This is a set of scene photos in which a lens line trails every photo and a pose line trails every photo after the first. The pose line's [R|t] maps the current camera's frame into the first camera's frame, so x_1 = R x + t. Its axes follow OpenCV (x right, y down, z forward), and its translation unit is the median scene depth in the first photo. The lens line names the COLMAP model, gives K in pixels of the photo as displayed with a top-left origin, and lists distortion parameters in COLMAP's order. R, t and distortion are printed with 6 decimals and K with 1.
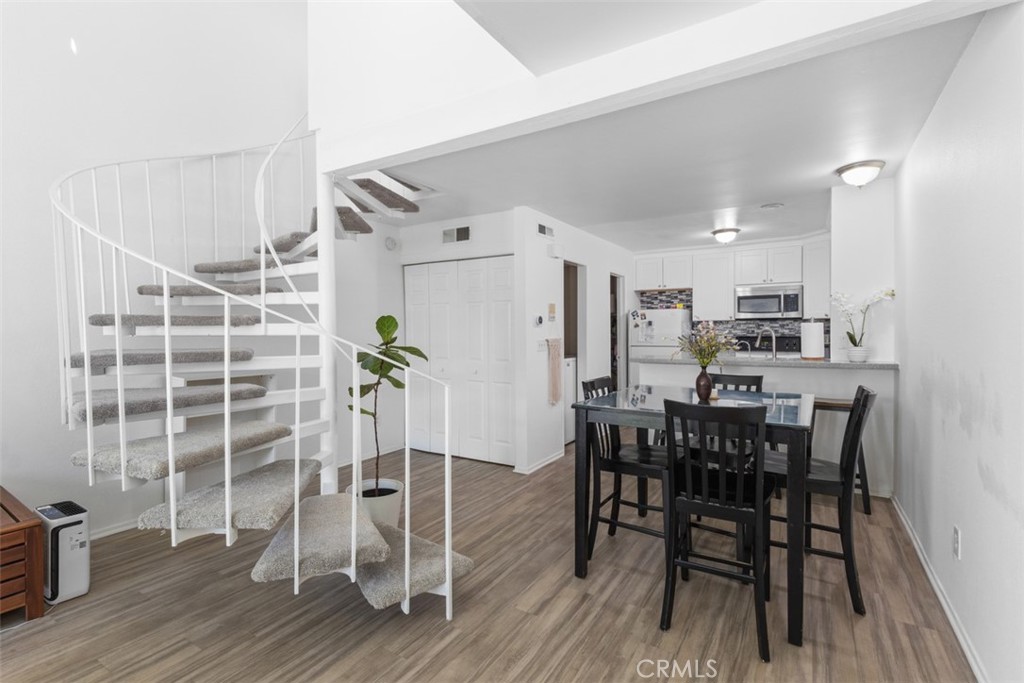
lens RADIAL K [[475.7, 0, 518.0], [0, 475.7, 341.3], [0, 0, 1]] dist [0.002275, 0.001140]
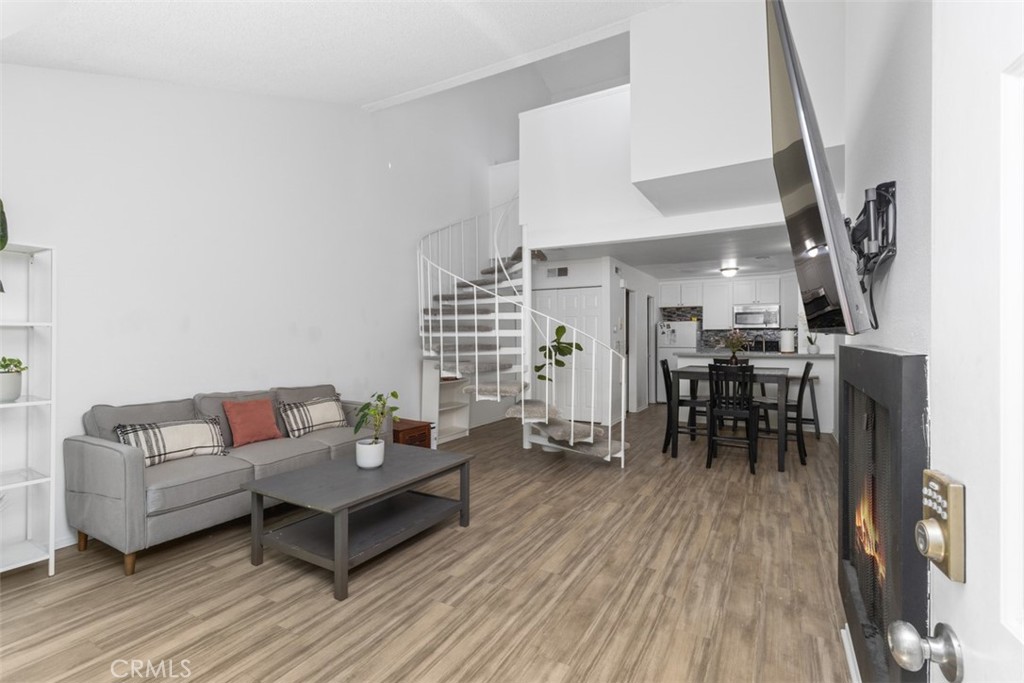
lens RADIAL K [[475.7, 0, 515.9], [0, 475.7, 347.3], [0, 0, 1]] dist [0.002275, 0.001140]
pose [[0.999090, 0.002995, 0.042545, -0.320496], [-0.002734, 0.999977, -0.006199, 0.024958], [-0.042563, 0.006077, 0.999075, -0.499693]]
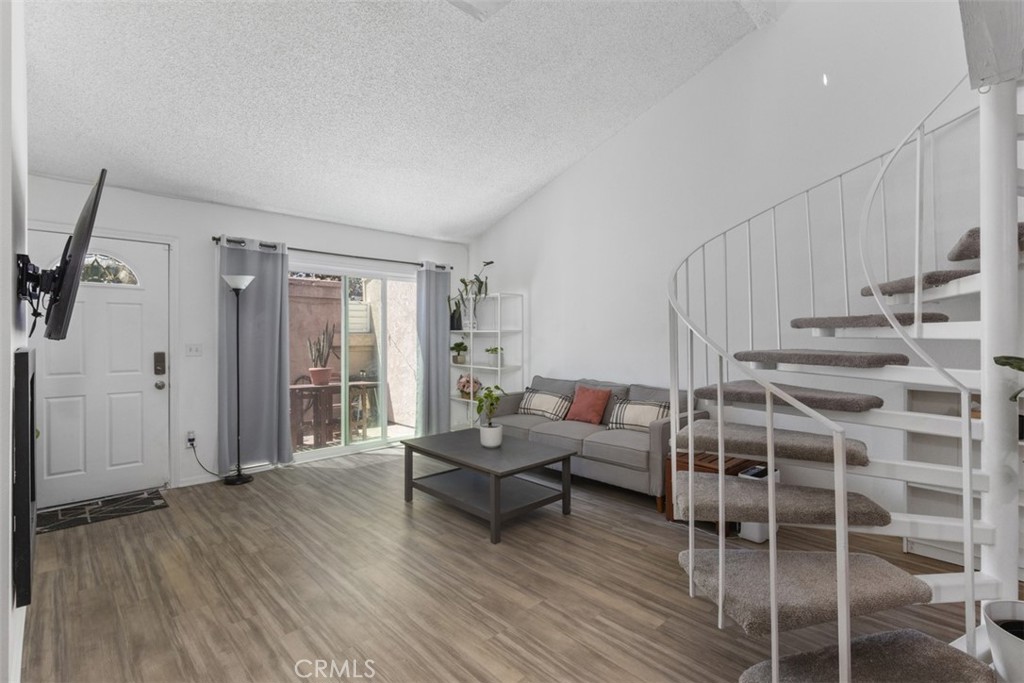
lens RADIAL K [[475.7, 0, 509.2], [0, 475.7, 336.2], [0, 0, 1]] dist [0.002275, 0.001140]
pose [[-0.255026, 0.009972, -0.966883, 0.221847], [-0.023476, 0.999588, 0.016501, -0.007793], [0.966649, 0.026907, -0.254687, 0.327853]]
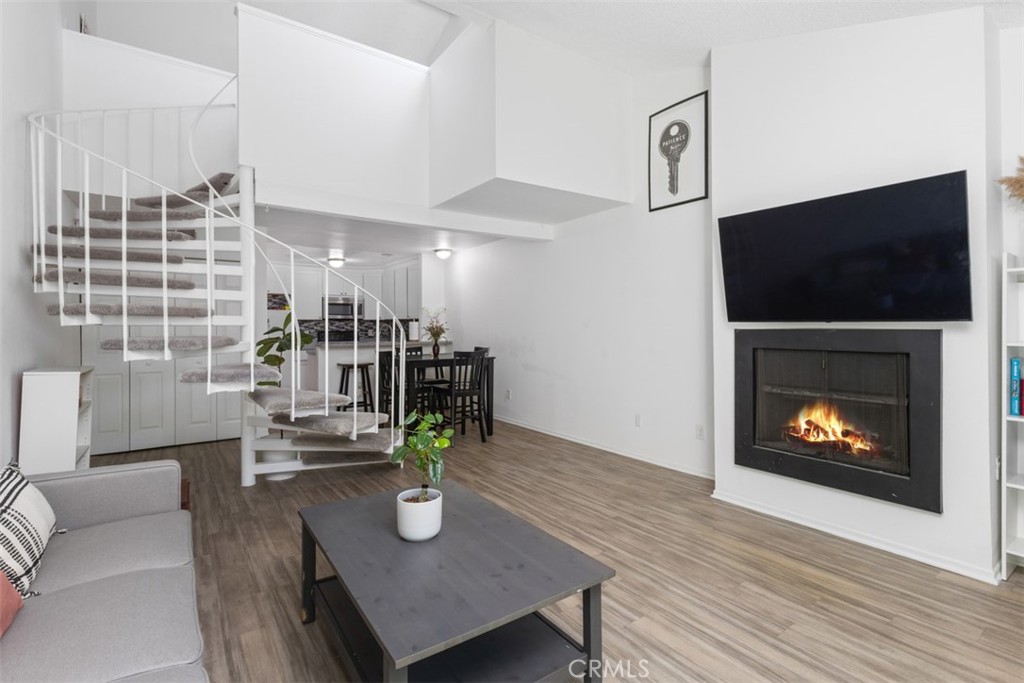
lens RADIAL K [[475.7, 0, 518.3], [0, 475.7, 332.5], [0, 0, 1]] dist [0.002275, 0.001140]
pose [[0.382829, -0.006086, 0.923799, -0.796991], [0.025651, 0.999663, -0.004044, 0.018218], [-0.923463, 0.025245, 0.382856, -0.099899]]
